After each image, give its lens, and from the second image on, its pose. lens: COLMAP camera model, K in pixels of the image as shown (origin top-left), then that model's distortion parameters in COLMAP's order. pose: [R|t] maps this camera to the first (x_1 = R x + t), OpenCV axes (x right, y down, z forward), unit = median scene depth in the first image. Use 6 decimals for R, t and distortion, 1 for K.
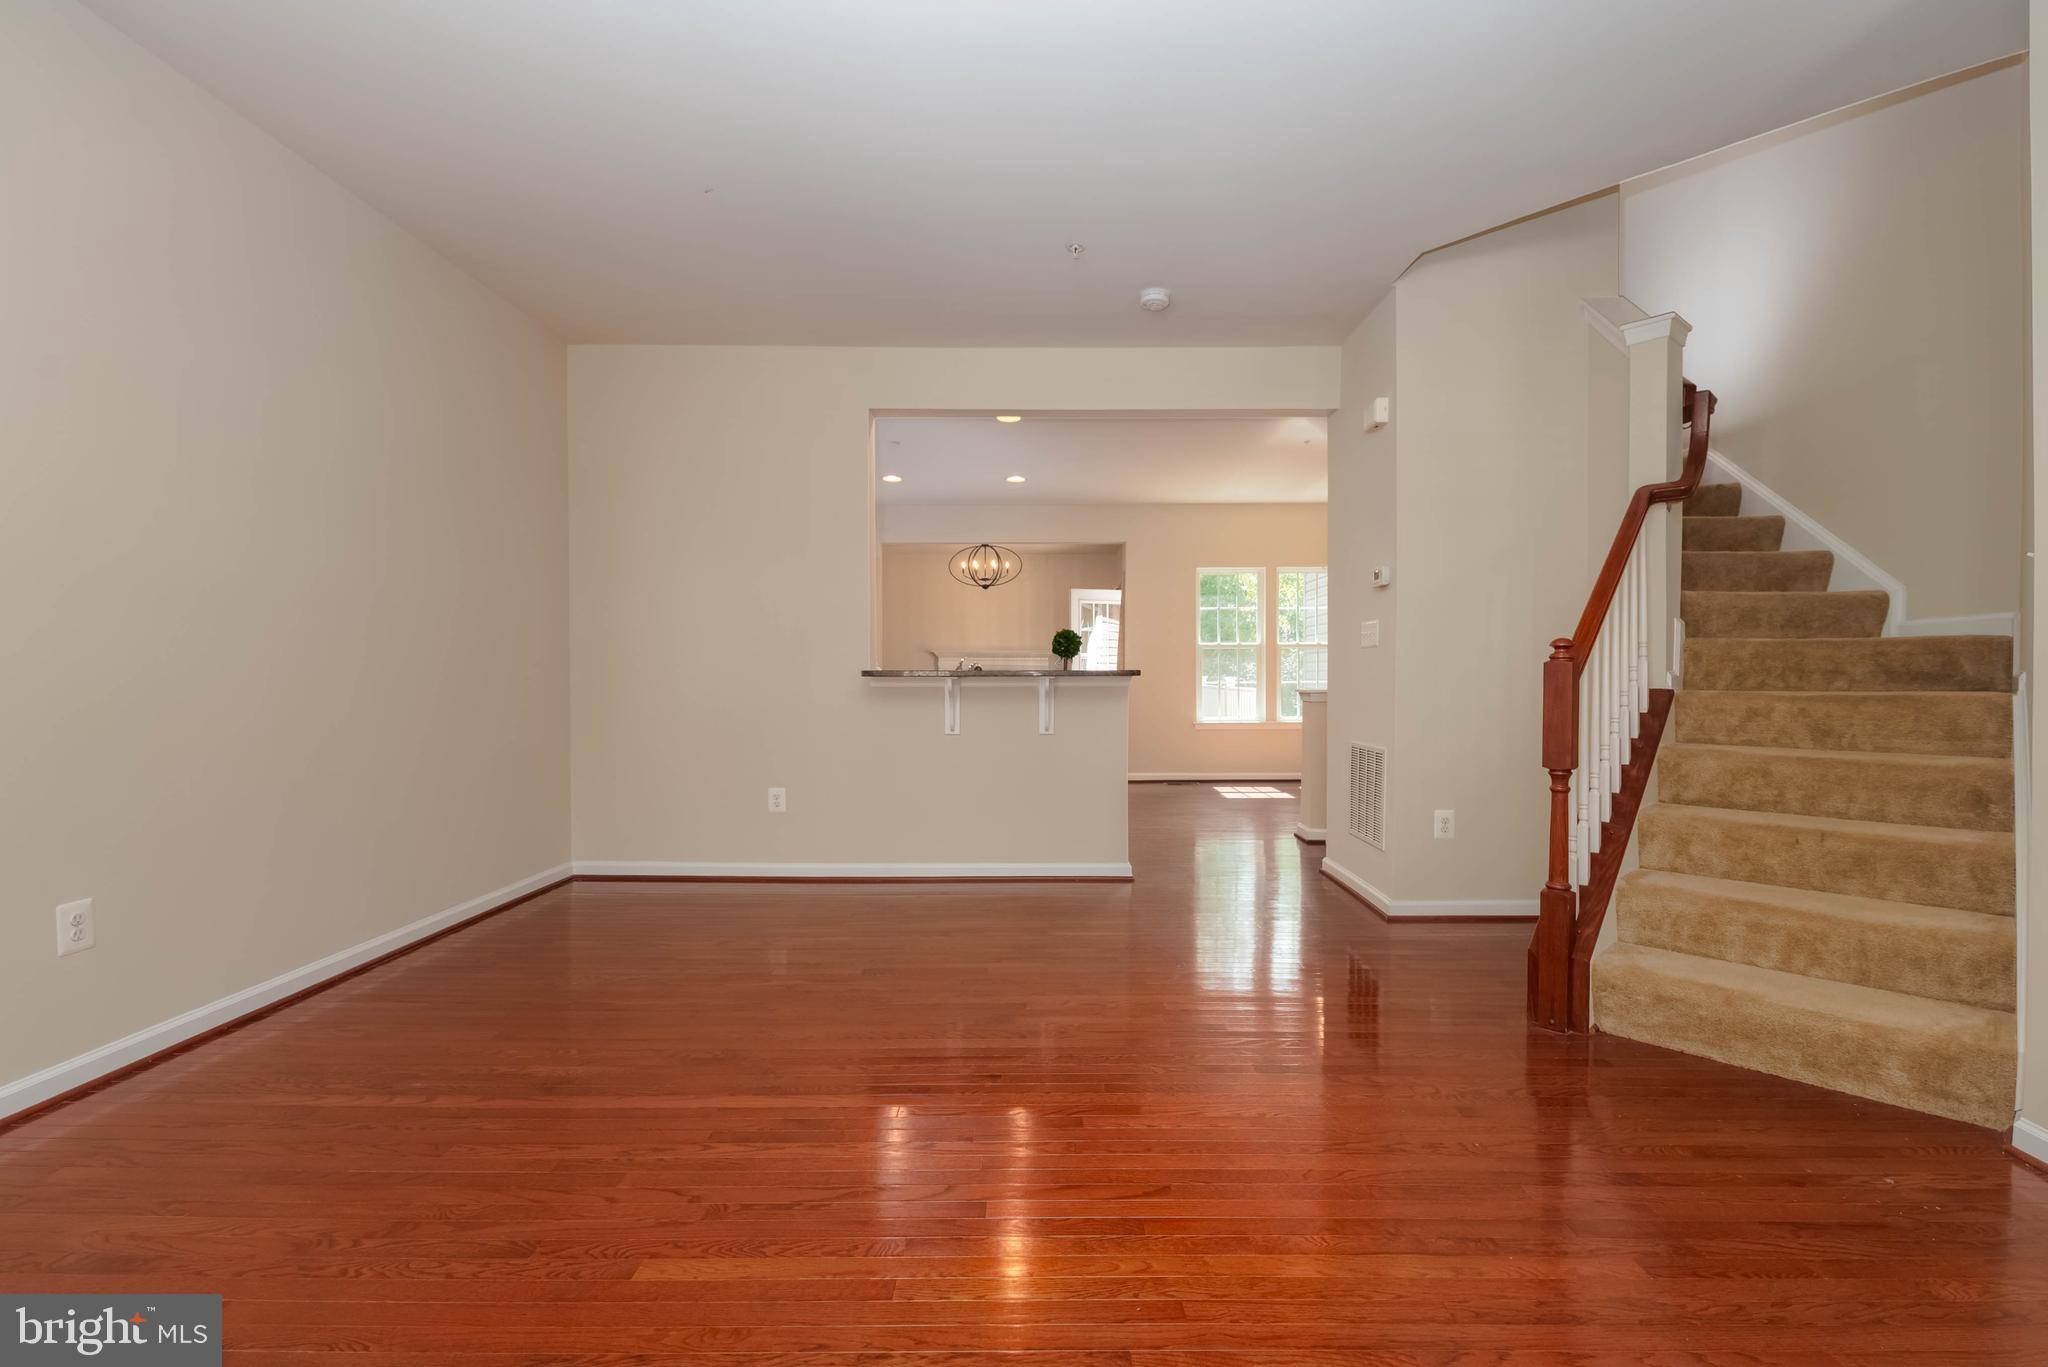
lens RADIAL K [[918.5, 0, 1045.7], [0, 918.5, 687.8], [0, 0, 1]] dist [0.000284, -0.003327]
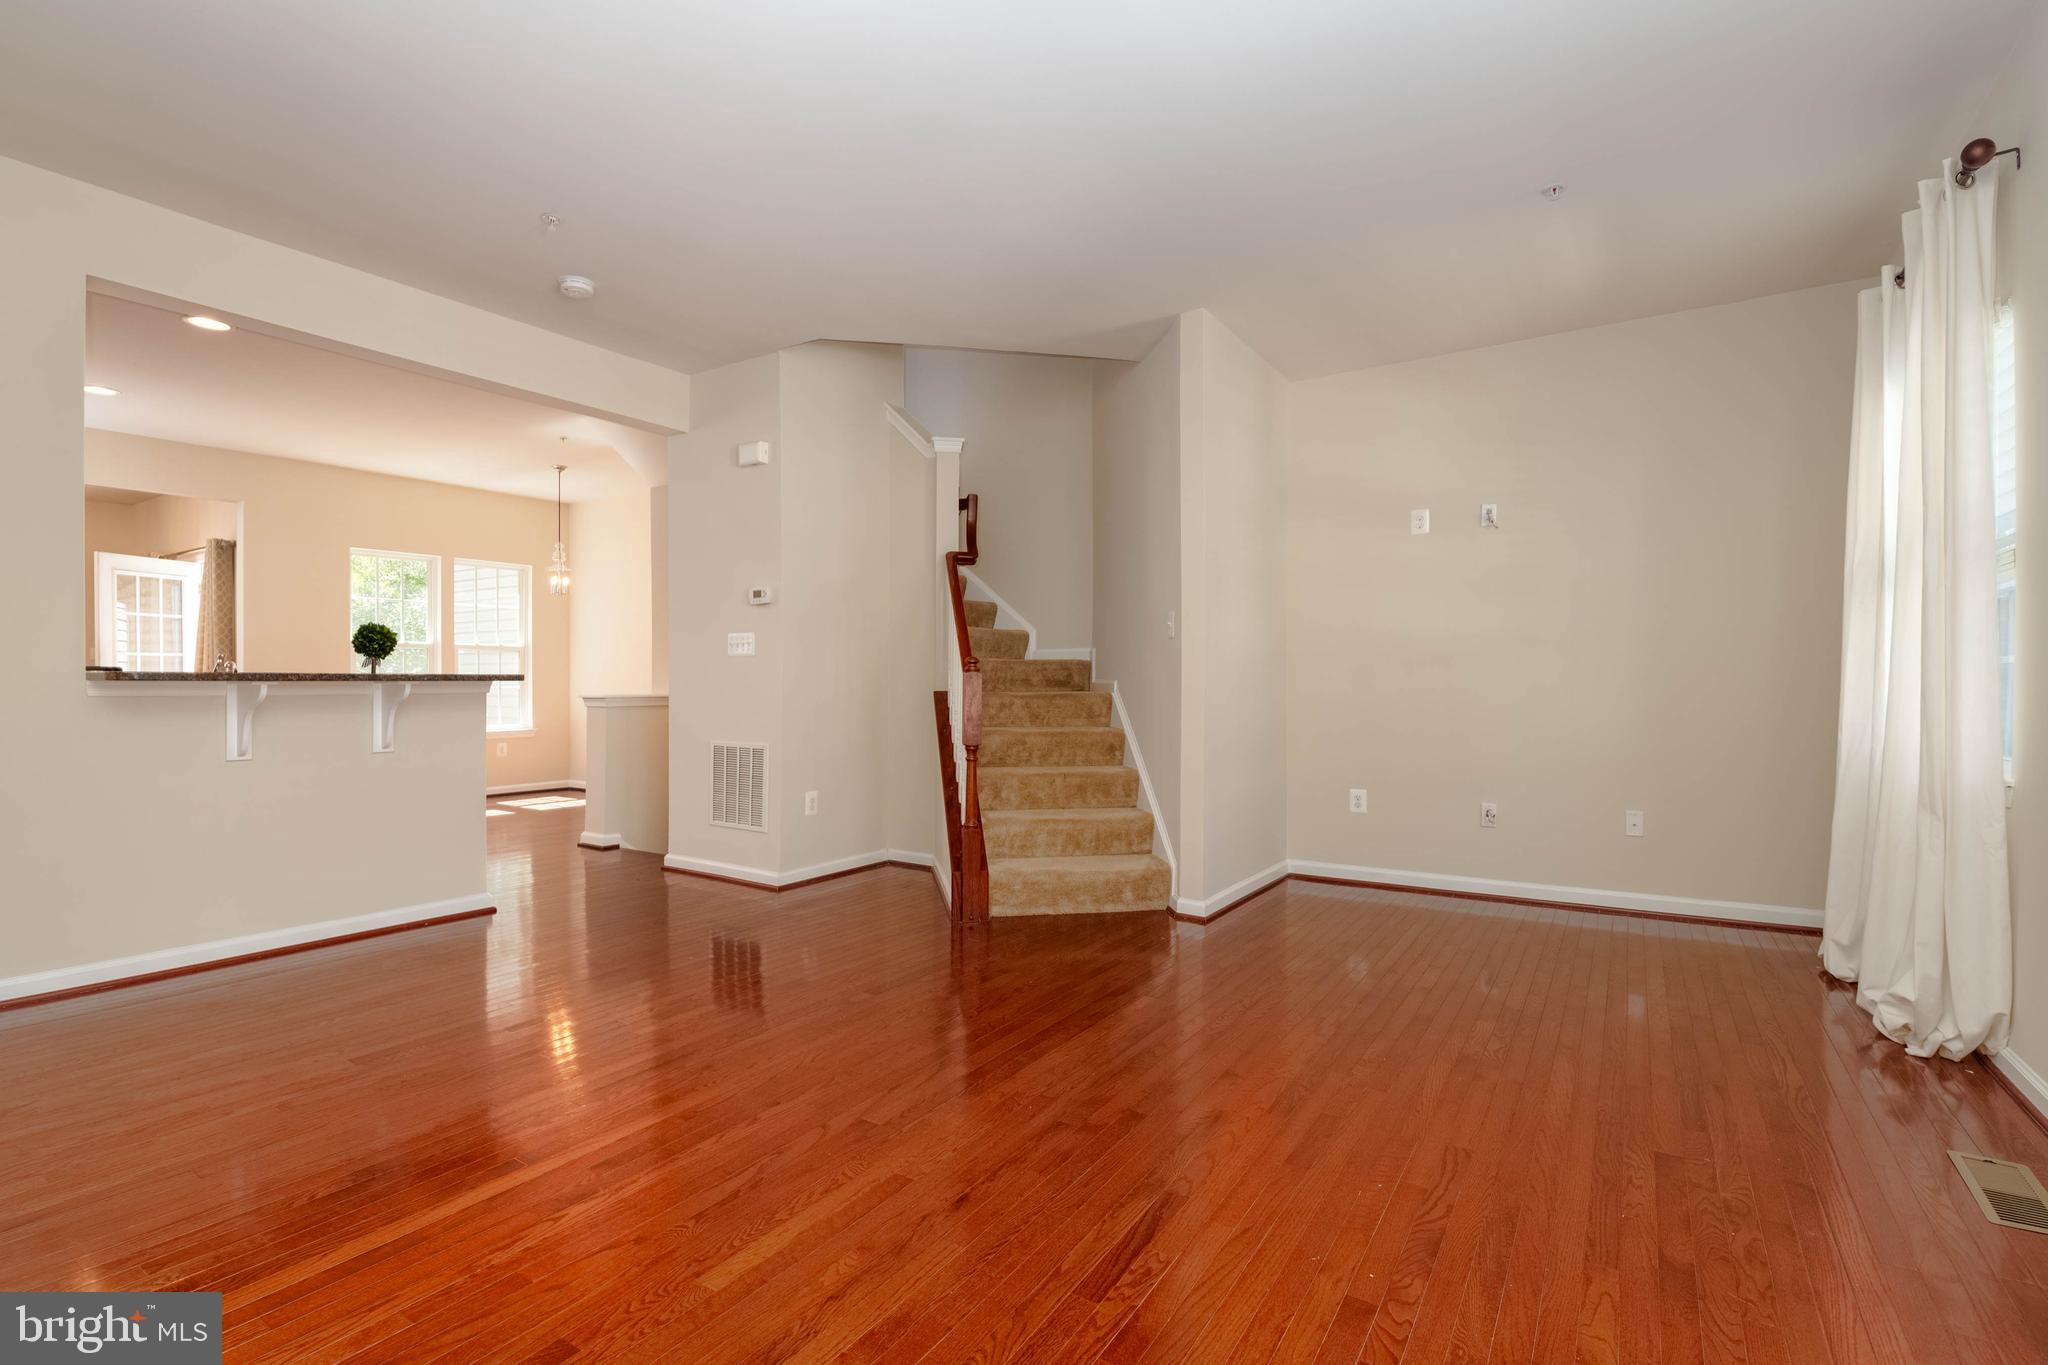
lens RADIAL K [[918.5, 0, 1062.3], [0, 918.5, 700.3], [0, 0, 1]] dist [0.000284, -0.003327]
pose [[0.532089, -0.013249, 0.846585, -0.598768], [0.008351, 0.999911, 0.010400, 0.002524], [-0.846647, 0.001536, 0.532152, 0.090889]]
